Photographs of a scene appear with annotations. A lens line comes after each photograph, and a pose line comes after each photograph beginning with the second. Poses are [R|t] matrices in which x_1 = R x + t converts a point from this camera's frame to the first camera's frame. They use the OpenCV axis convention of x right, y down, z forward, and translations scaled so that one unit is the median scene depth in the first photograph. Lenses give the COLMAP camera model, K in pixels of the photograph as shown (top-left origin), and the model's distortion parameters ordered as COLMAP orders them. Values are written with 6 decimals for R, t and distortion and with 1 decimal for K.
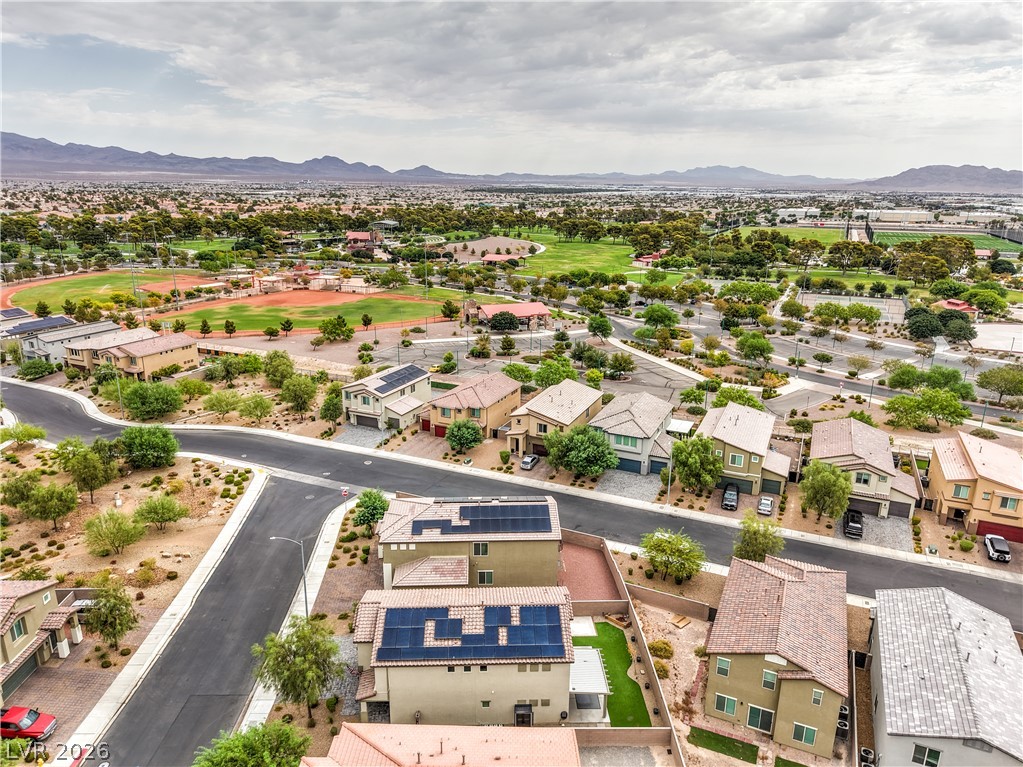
lens RADIAL K [[688.4, 0, 513.3], [0, 688.4, 378.8], [0, 0, 1]] dist [0.031083, -0.024106]
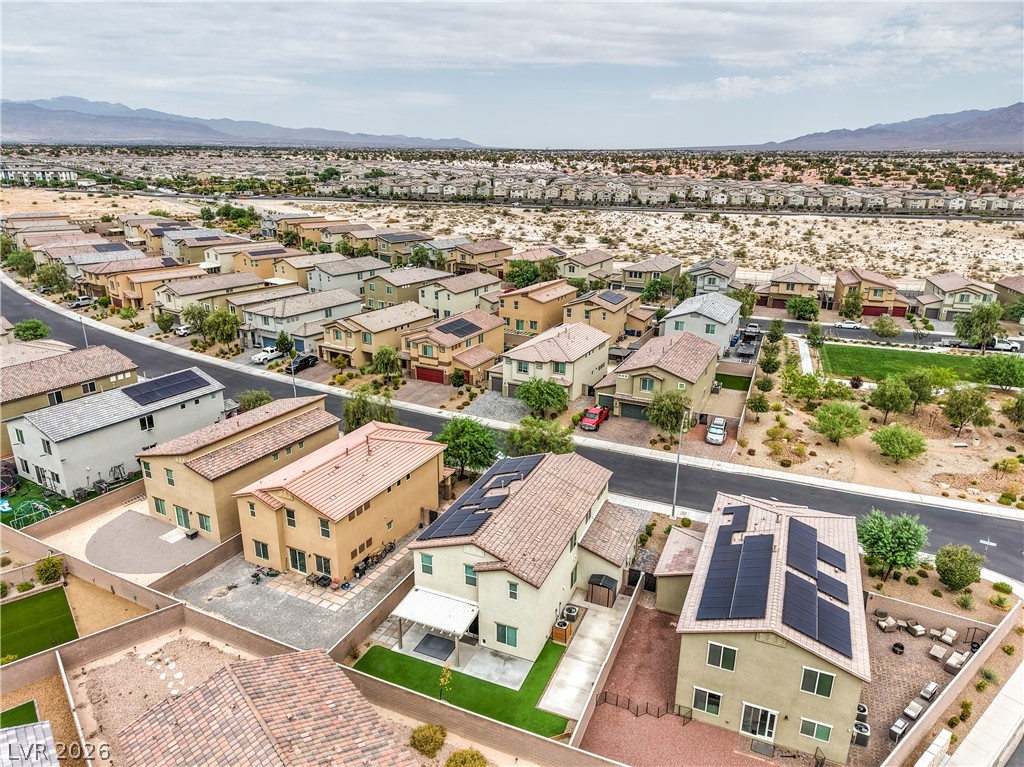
lens RADIAL K [[689.1, 0, 505.8], [0, 689.1, 384.2], [0, 0, 1]] dist [0.031083, -0.024106]
pose [[-0.442297, 0.270347, -0.855152, 0.253858], [-0.257489, 0.875070, 0.409820, -0.061970], [0.859111, 0.401455, -0.317430, 0.445069]]
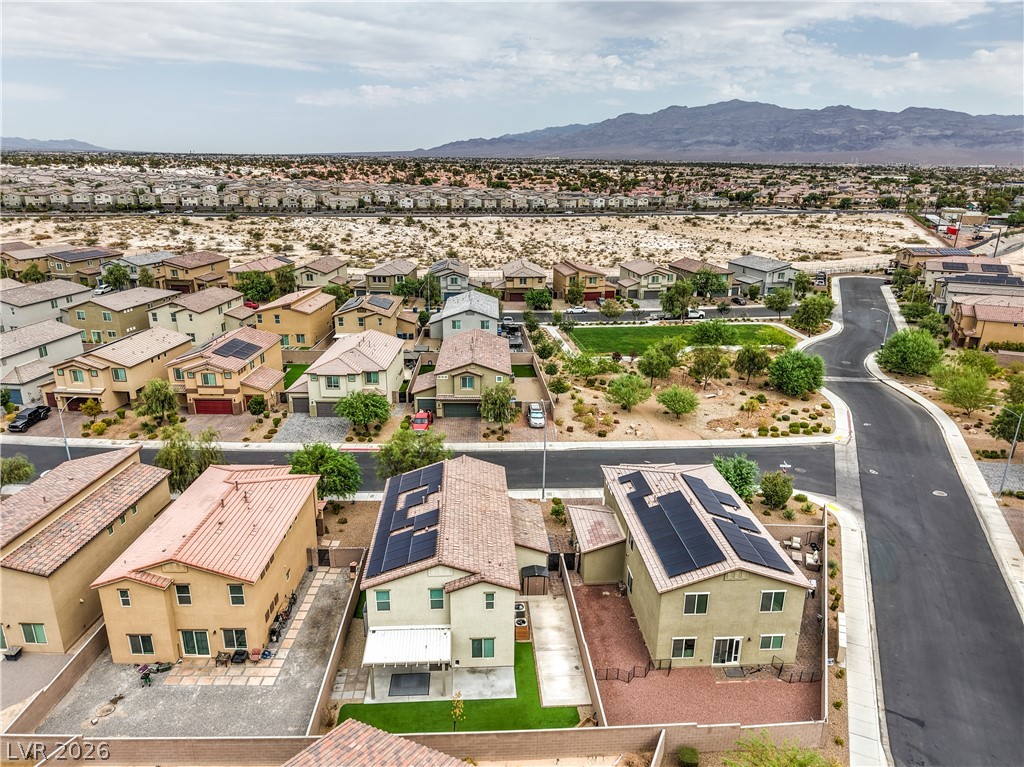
lens RADIAL K [[689.1, 0, 508.9], [0, 689.1, 387.3], [0, 0, 1]] dist [0.031083, -0.024106]
pose [[0.009850, 0.299352, -0.954092, 0.272016], [-0.283043, 0.915952, 0.284463, -0.031435], [0.959057, 0.267247, 0.093752, 0.349422]]
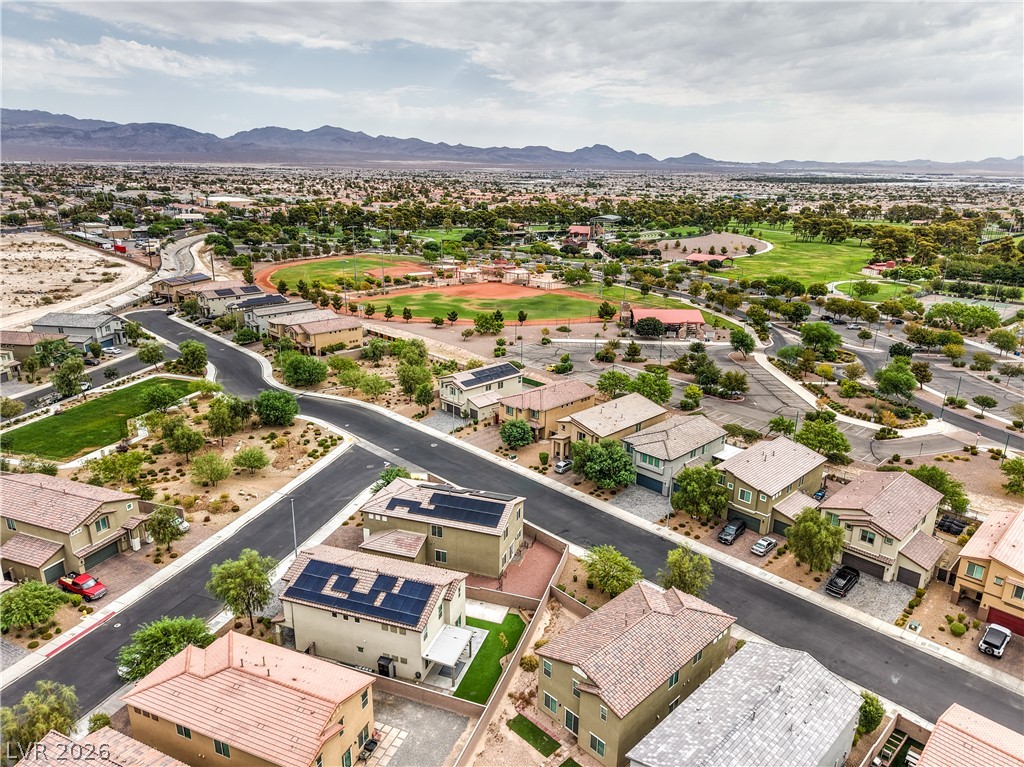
lens RADIAL K [[689.1, 0, 515.2], [0, 689.1, 386.9], [0, 0, 1]] dist [0.031083, -0.024106]
pose [[0.933114, 0.112627, -0.341487, 0.203860], [-0.103444, 0.993615, 0.045046, -0.028354], [0.344380, -0.006708, 0.938806, -0.022355]]
